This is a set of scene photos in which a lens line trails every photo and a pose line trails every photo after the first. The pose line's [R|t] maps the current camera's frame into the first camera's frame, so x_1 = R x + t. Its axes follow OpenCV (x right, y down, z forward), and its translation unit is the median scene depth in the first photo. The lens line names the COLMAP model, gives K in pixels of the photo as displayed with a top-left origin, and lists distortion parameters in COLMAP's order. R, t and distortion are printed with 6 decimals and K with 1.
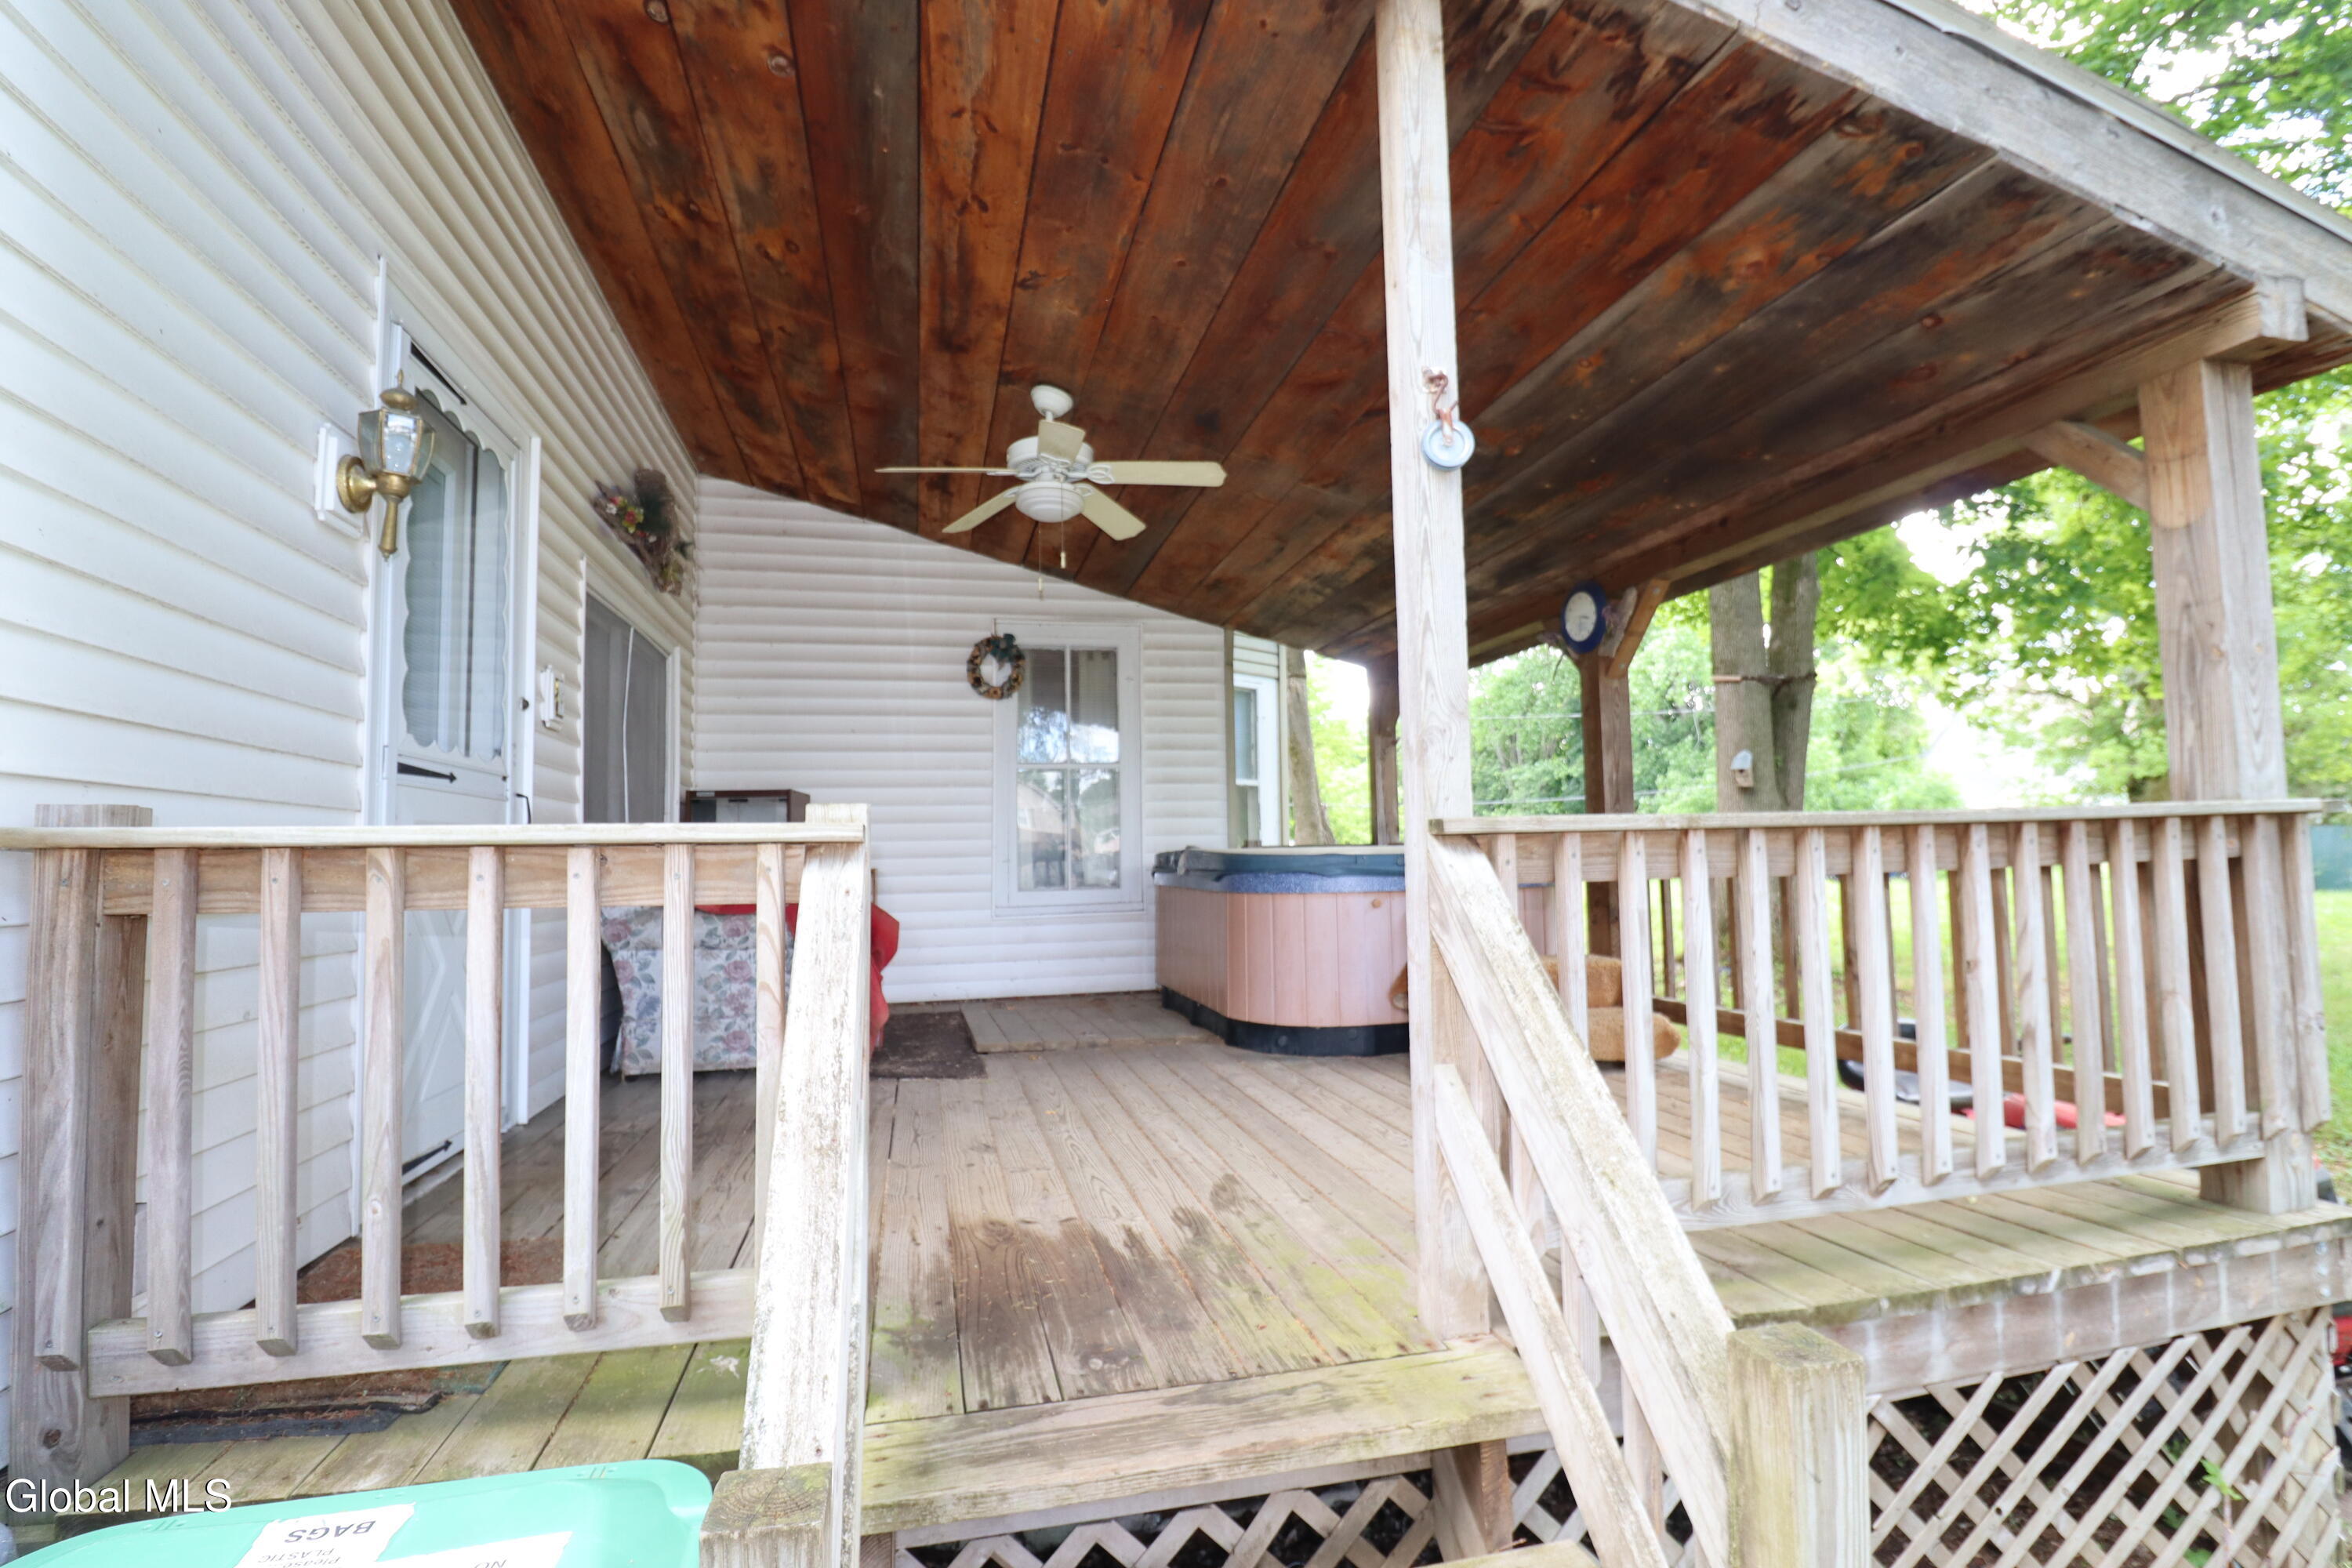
lens RADIAL K [[1097.9, 0, 1176.8], [0, 1097.9, 786.3], [0, 0, 1]] dist [-0.006951, -0.008982]
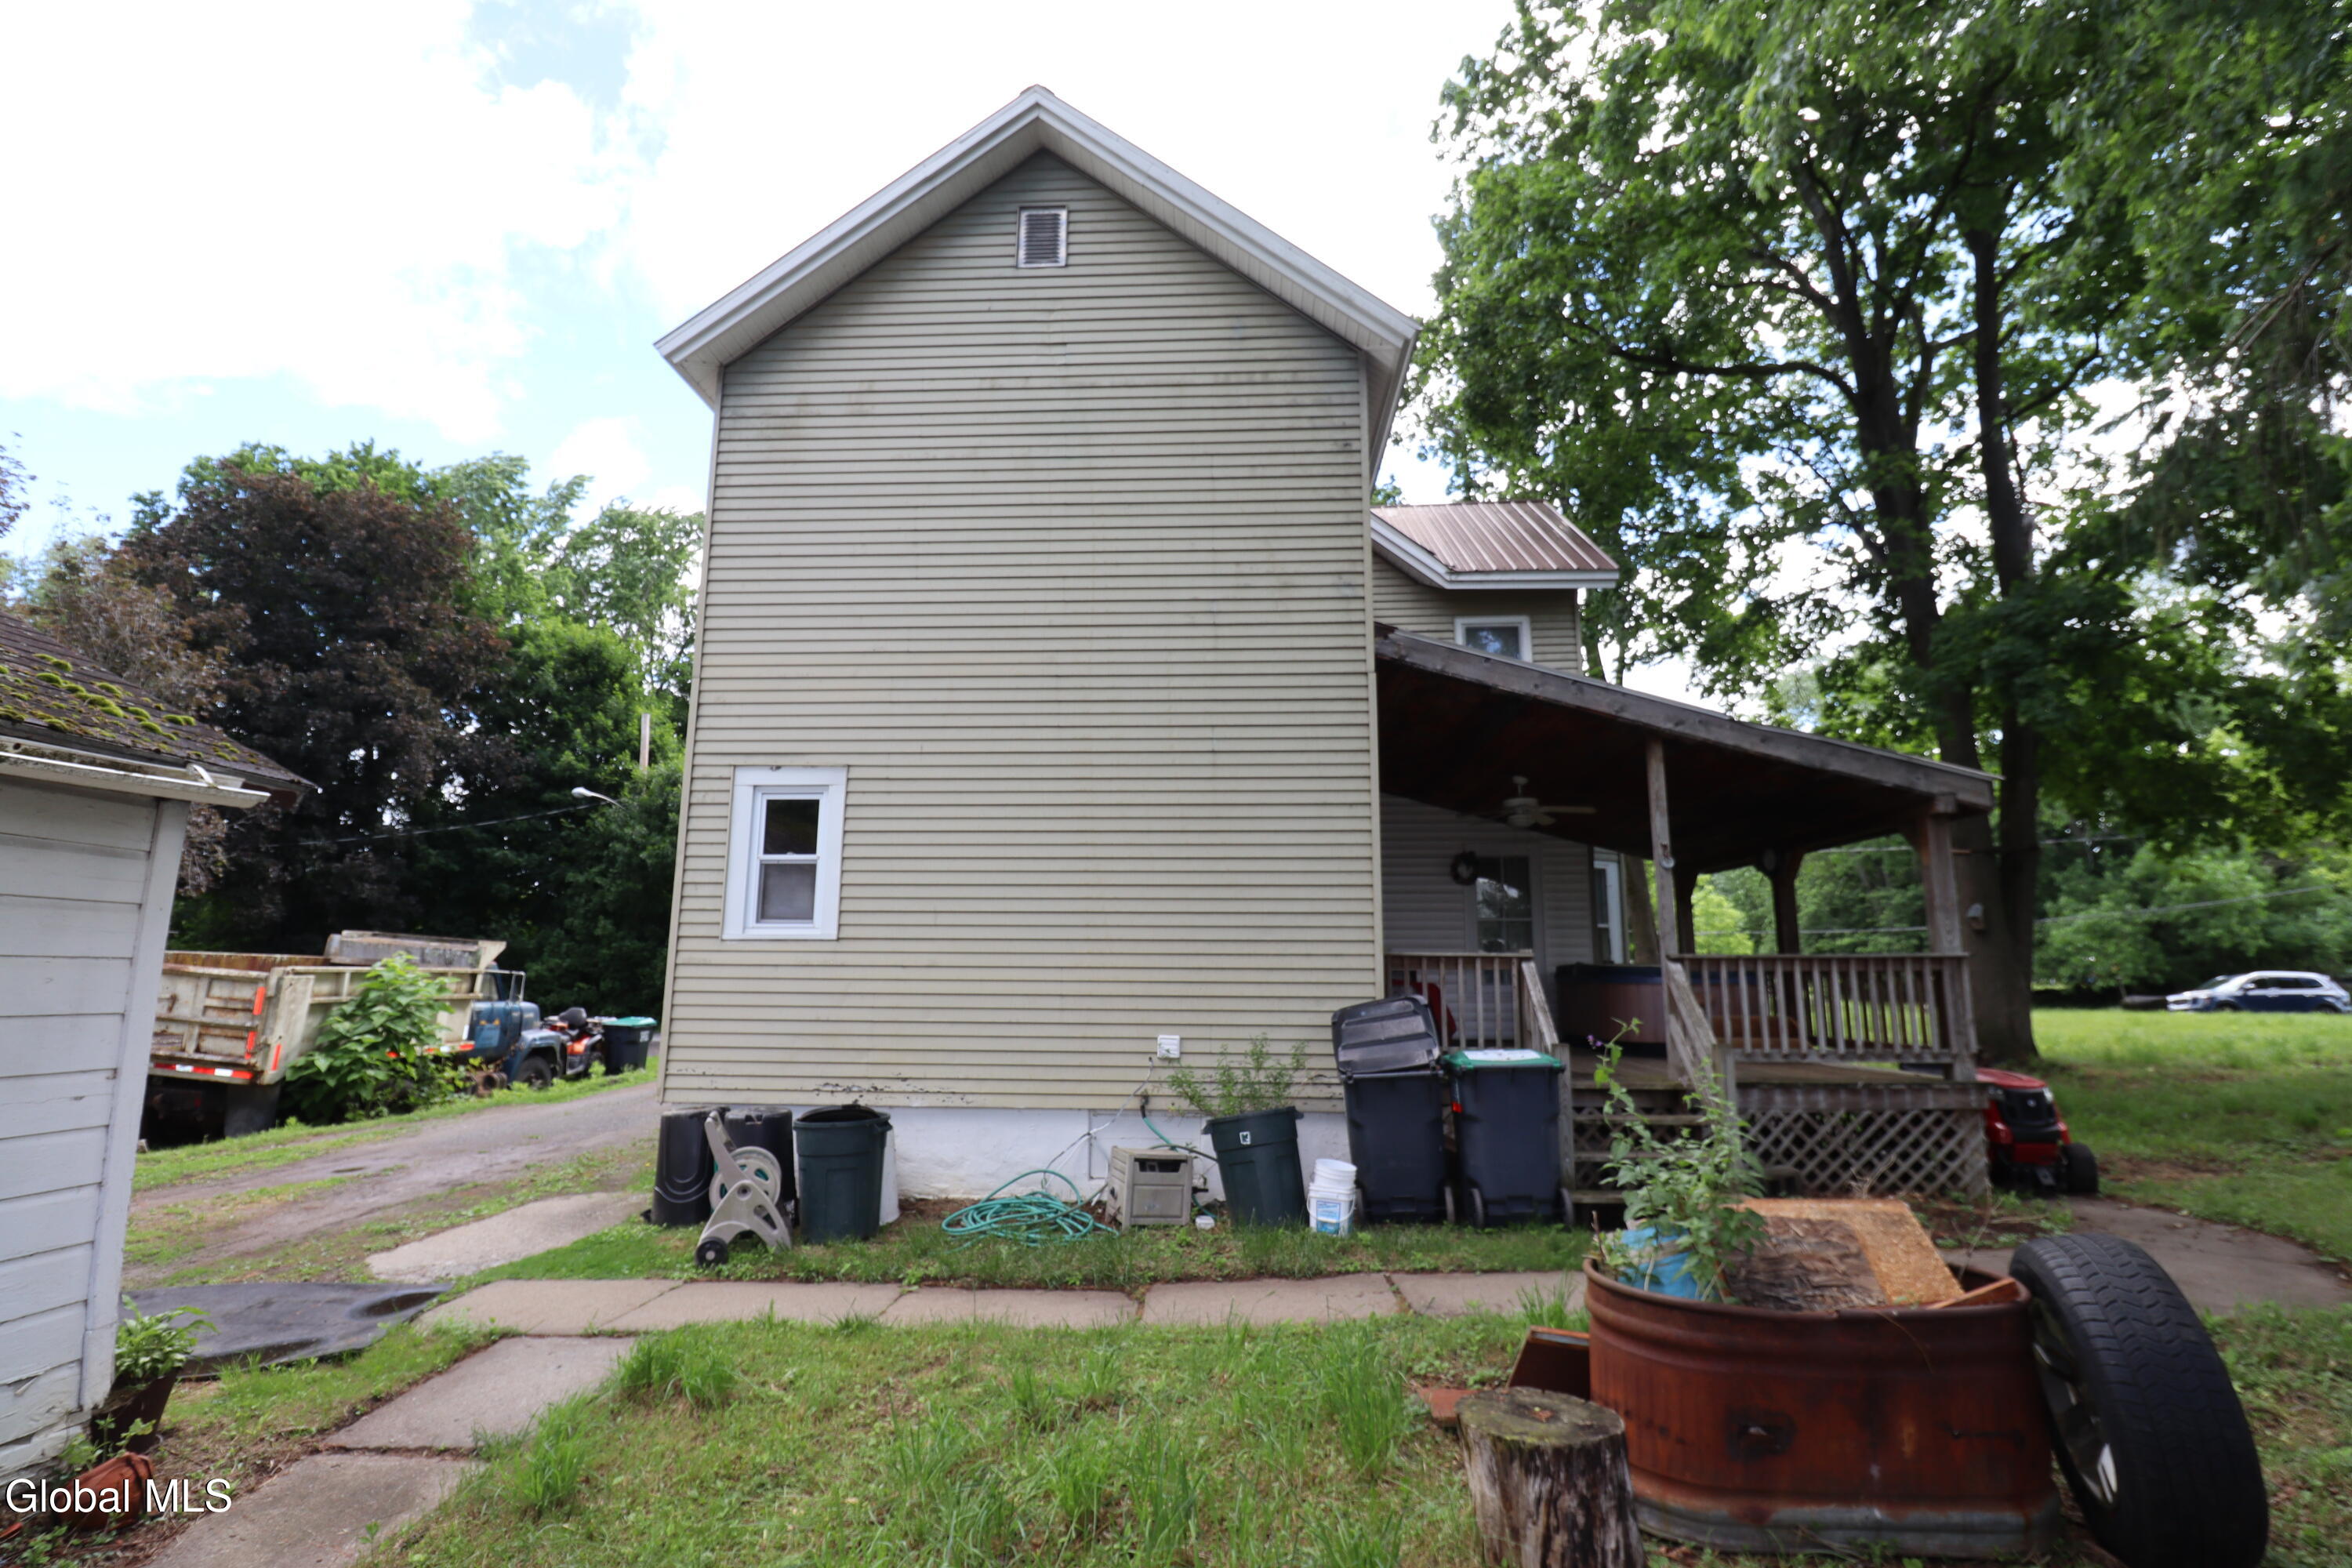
lens RADIAL K [[1097.9, 0, 1169.3], [0, 1097.9, 776.4], [0, 0, 1]] dist [-0.006951, -0.008982]
pose [[0.957301, -0.029010, -0.287634, -0.310489], [-0.004462, 0.993351, -0.115035, -0.137112], [0.289059, 0.111407, 0.950807, -3.079837]]
